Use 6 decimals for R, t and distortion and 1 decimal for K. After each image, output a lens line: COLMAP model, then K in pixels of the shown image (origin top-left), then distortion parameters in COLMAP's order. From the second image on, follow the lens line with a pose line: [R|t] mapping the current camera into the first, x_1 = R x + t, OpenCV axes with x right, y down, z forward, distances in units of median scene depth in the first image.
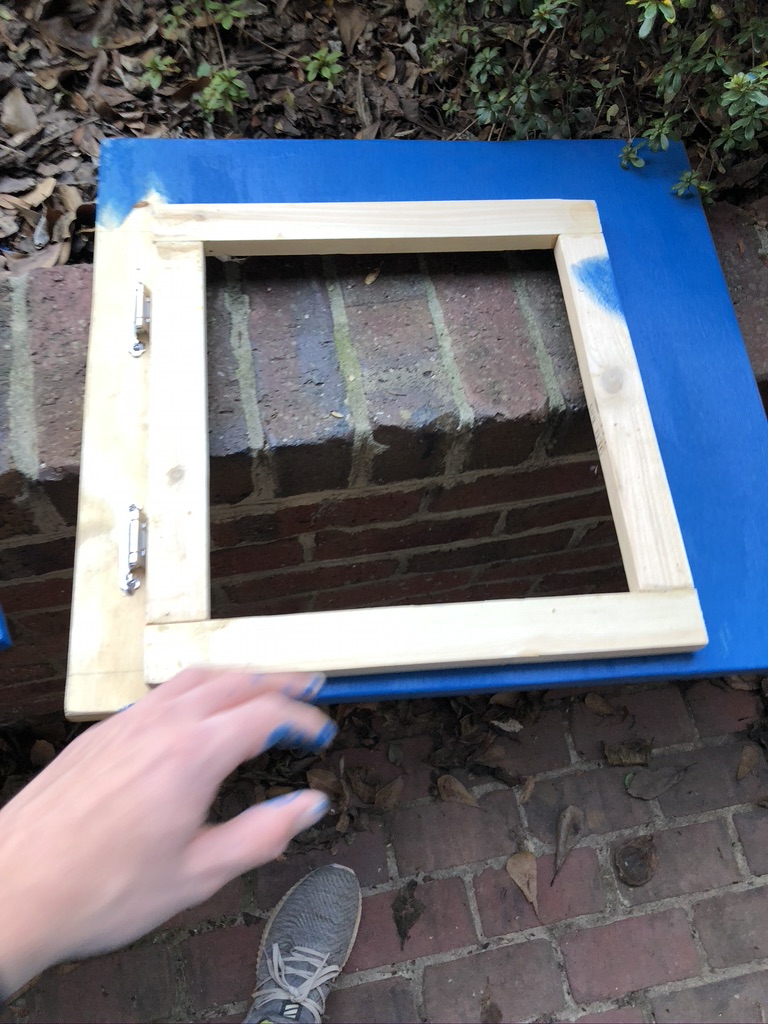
lens RADIAL K [[861.6, 0, 384.0], [0, 861.6, 512.0], [0, 0, 1]] dist [-0.000677, 0.039398]
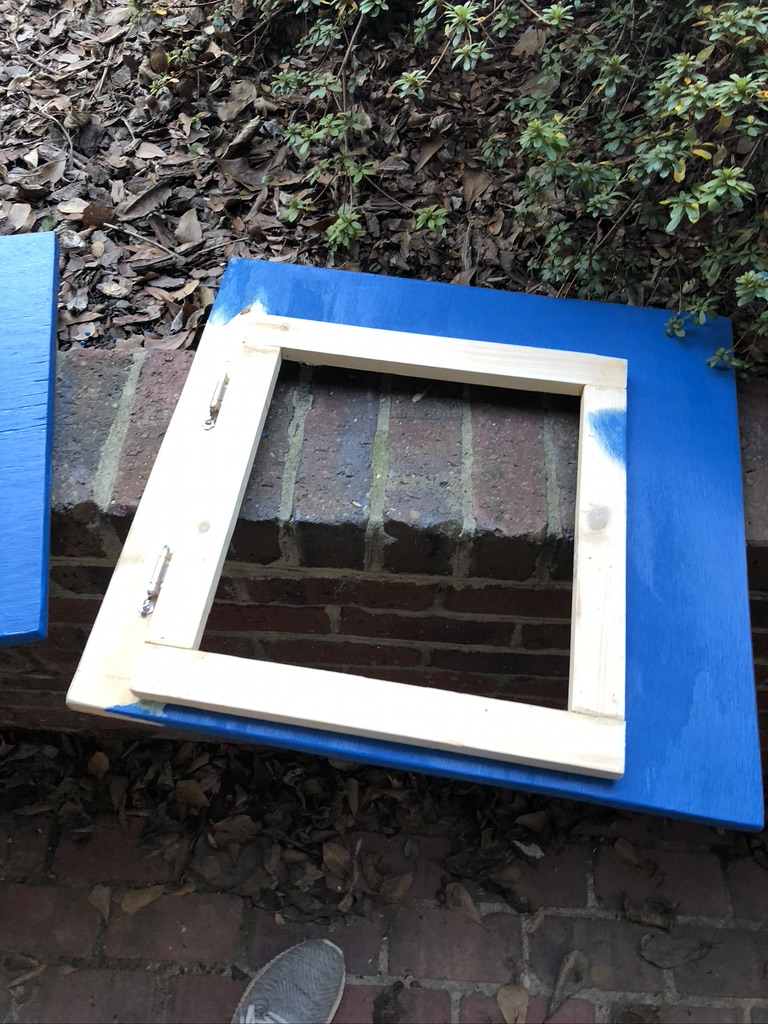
lens RADIAL K [[860.3, 0, 370.7], [0, 860.3, 489.1], [0, 0, 1]] dist [0.022735, 0.004758]
pose [[0.963808, 0.171856, -0.203812, 0.144982], [-0.199286, 0.972242, -0.122598, 0.004098], [0.177086, 0.158778, 0.971303, -0.095545]]
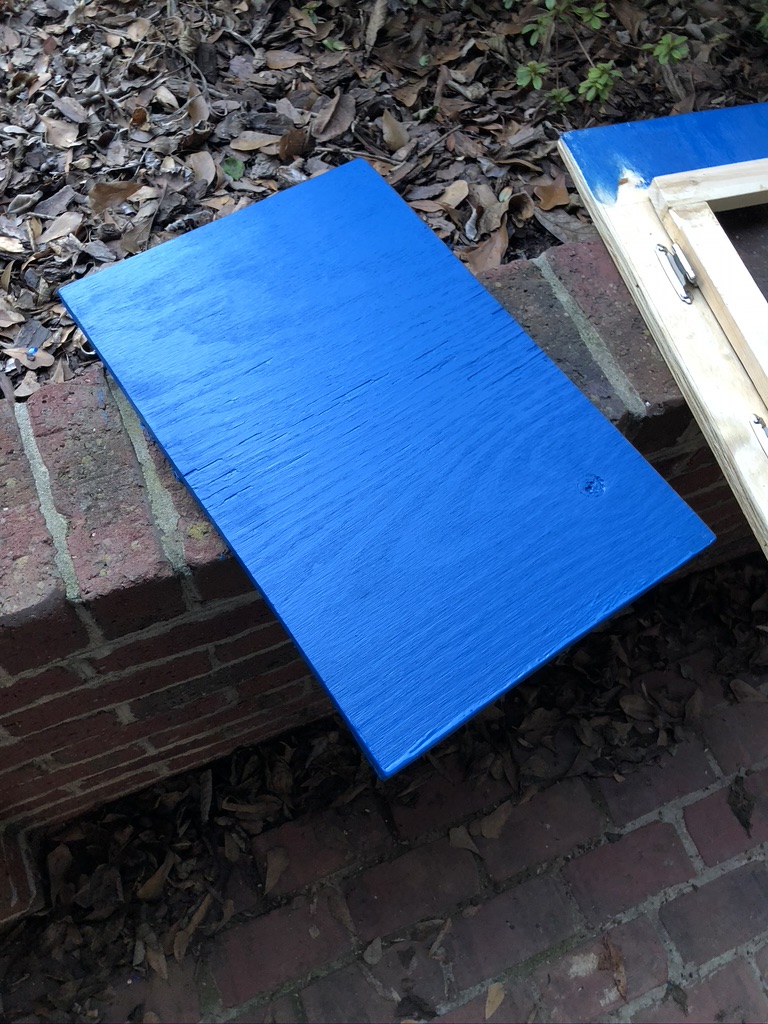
lens RADIAL K [[857.8, 0, 375.4], [0, 857.8, 504.0], [0, 0, 1]] dist [0.016566, 0.014026]
pose [[0.981280, -0.172121, 0.086394, -0.616722], [0.173416, 0.984819, -0.007655, 0.017457], [-0.083765, 0.022494, 0.996232, -0.090858]]
